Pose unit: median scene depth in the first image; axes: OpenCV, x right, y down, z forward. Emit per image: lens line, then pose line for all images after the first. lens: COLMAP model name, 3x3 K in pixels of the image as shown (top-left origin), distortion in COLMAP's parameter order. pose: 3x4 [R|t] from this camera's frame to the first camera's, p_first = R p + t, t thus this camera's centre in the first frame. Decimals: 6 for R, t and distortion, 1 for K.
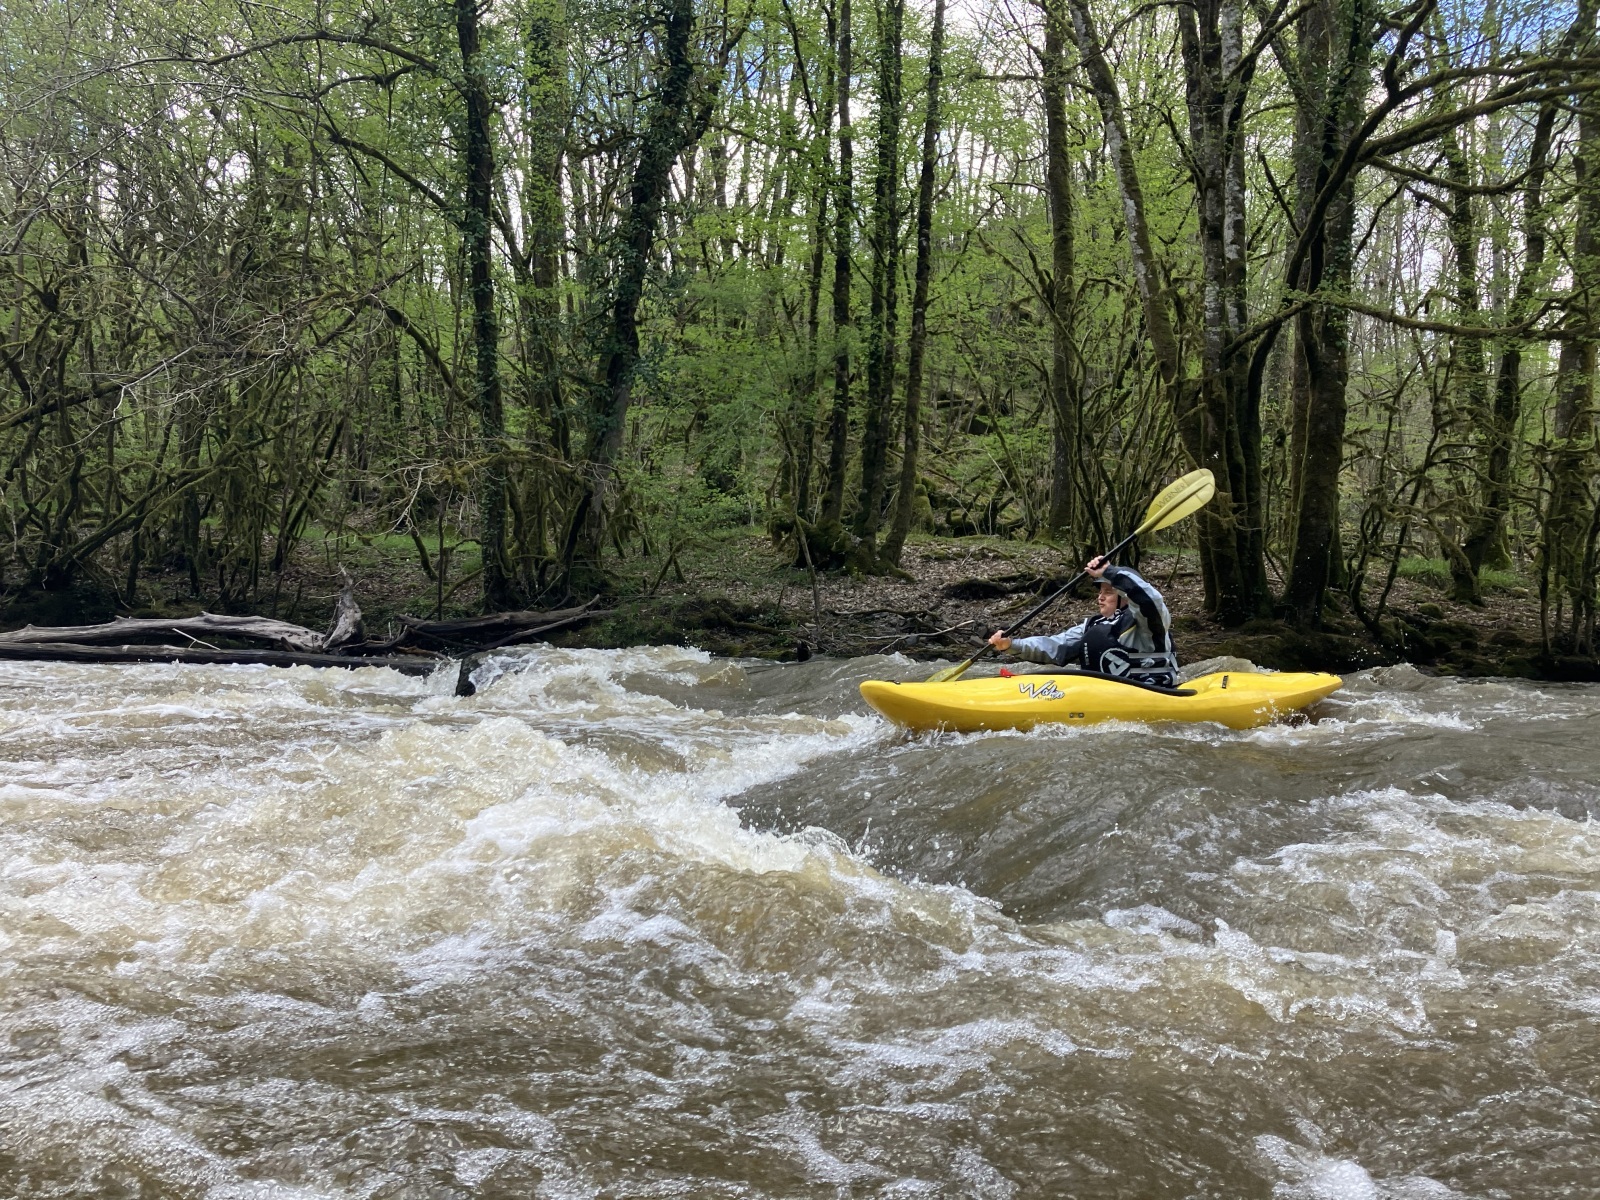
lens RADIAL K [[1266.7, 0, 792.6], [0, 1266.7, 618.6], [0, 0, 1]] dist [0.039581, -0.015714]
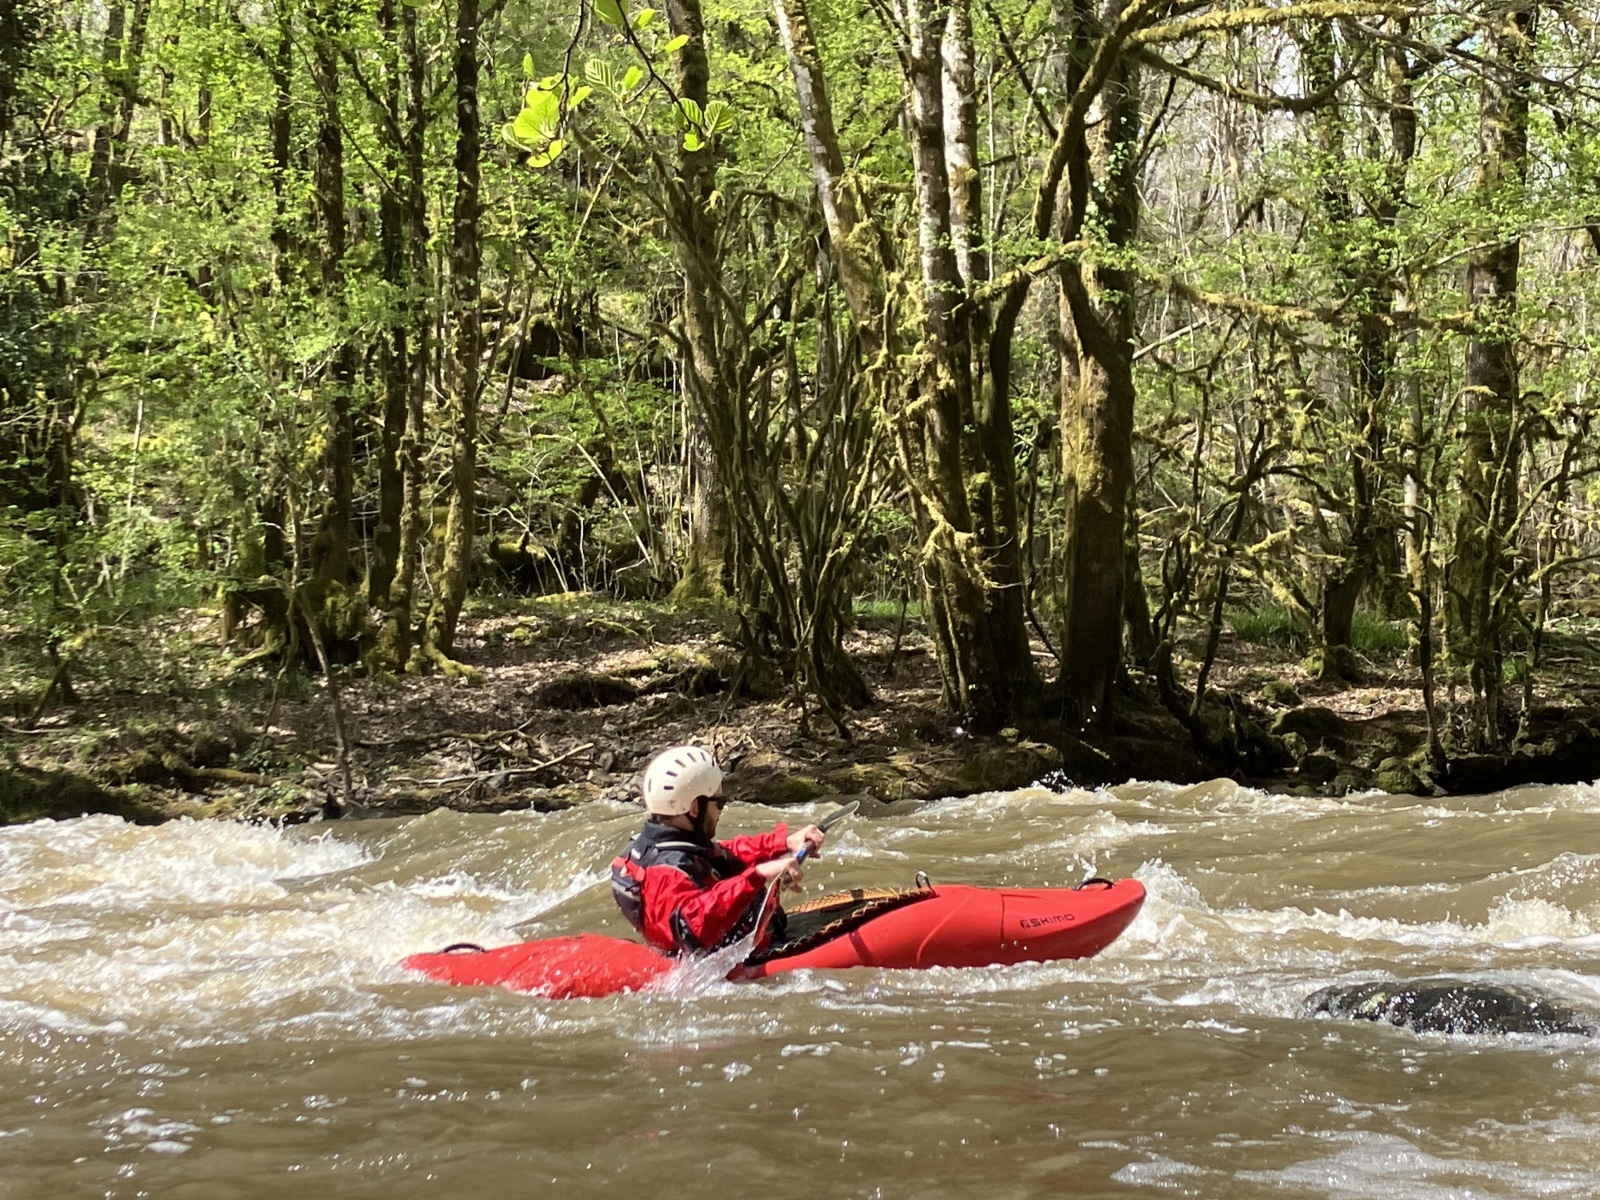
lens RADIAL K [[2751.6, 0, 808.2], [0, 2751.6, 611.6], [0, 0, 1]] dist [0.406850, 0.000000]
pose [[0.966883, -0.036435, 0.252604, -0.088305], [0.046698, 0.998304, -0.034753, -0.010621], [-0.250910, 0.045398, 0.966945, -0.314147]]
